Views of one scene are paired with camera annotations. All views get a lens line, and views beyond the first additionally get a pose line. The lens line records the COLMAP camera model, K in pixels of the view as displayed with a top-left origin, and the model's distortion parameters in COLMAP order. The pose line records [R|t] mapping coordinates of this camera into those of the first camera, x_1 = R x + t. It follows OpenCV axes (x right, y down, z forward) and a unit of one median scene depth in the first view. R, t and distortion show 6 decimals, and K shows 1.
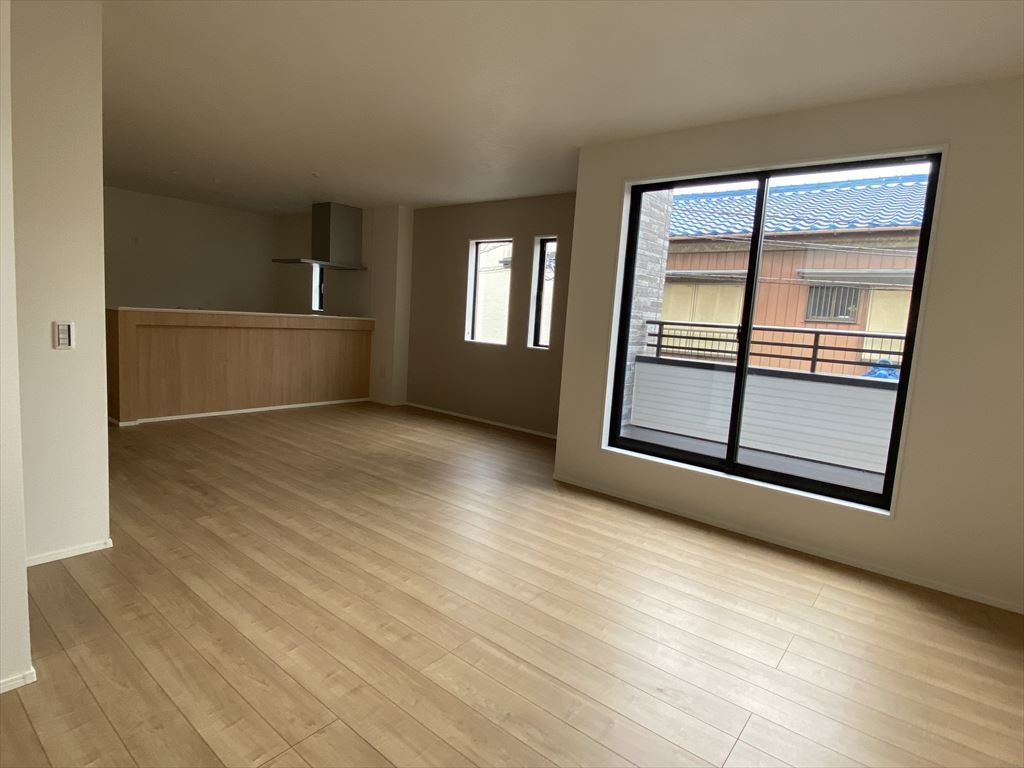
lens RADIAL K [[550.0, 0, 508.8], [0, 550.0, 380.1], [0, 0, 1]] dist [0.077065, -0.071012]
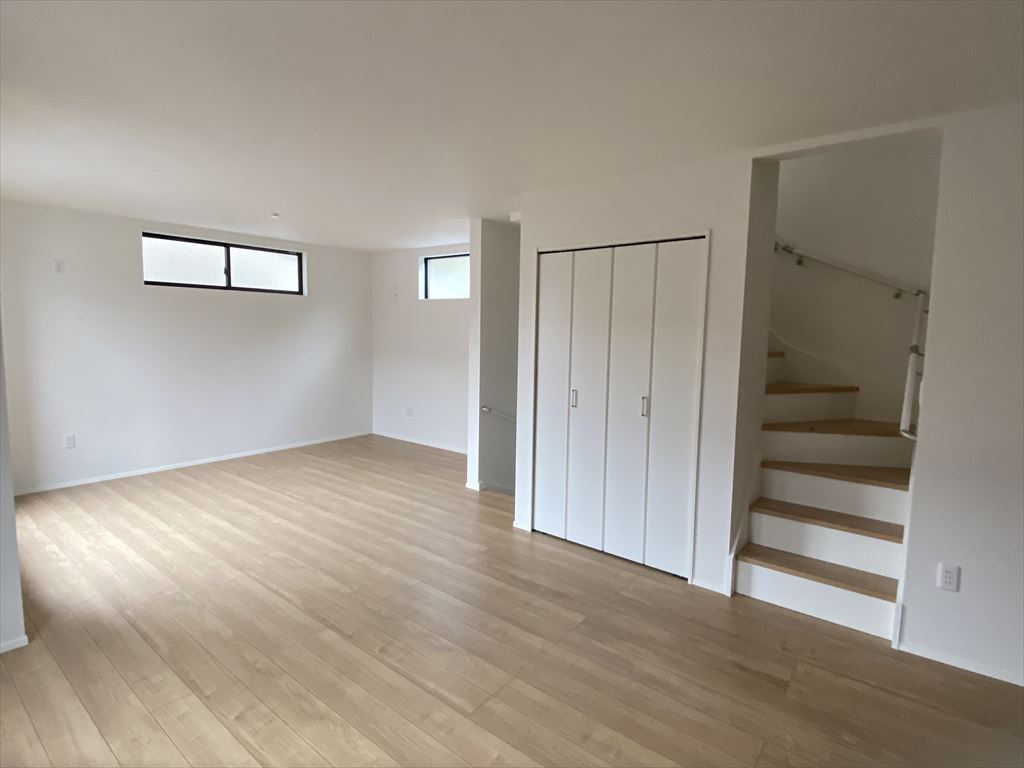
lens RADIAL K [[527.7, 0, 507.0], [0, 527.7, 376.8], [0, 0, 1]] dist [0.038759, -0.034122]
pose [[-0.996698, -0.079555, -0.016277, -0.501438], [-0.081198, 0.974285, 0.210178, -0.329961], [-0.000862, 0.210806, -0.977528, 1.860698]]
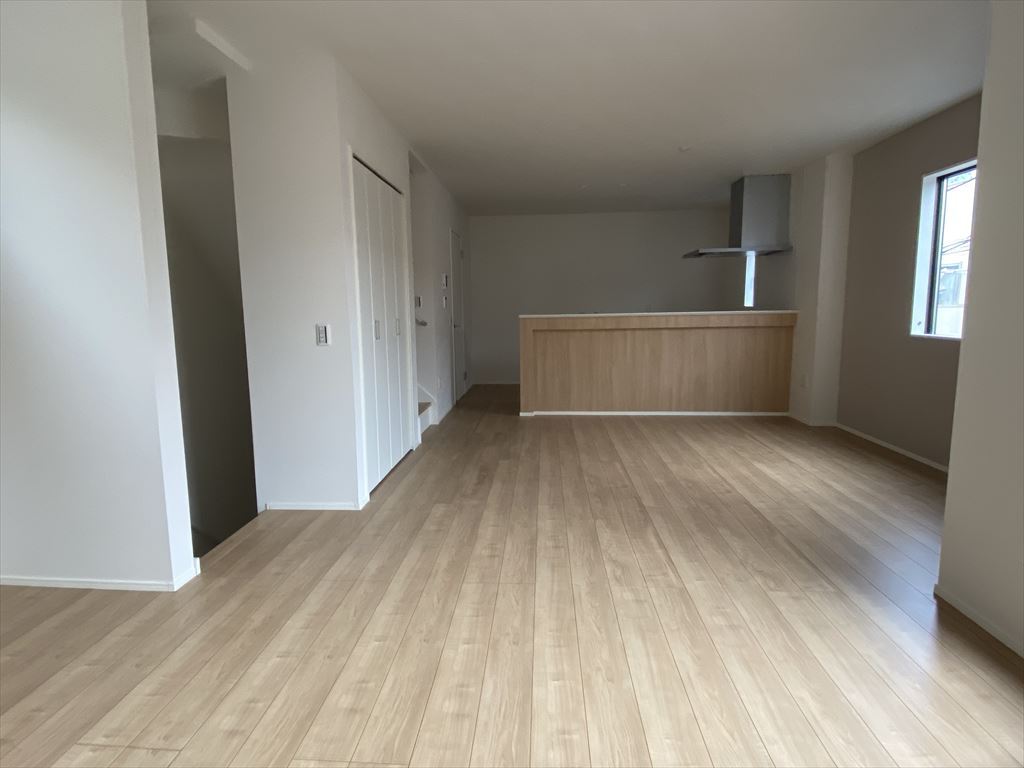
lens RADIAL K [[550.7, 0, 498.1], [0, 550.7, 378.1], [0, 0, 1]] dist [0.073507, -0.070704]
pose [[0.567836, 0.035990, -0.822354, 0.340051], [-0.048886, 0.998755, 0.009954, -0.009690], [0.821689, 0.034550, 0.568889, 0.438193]]
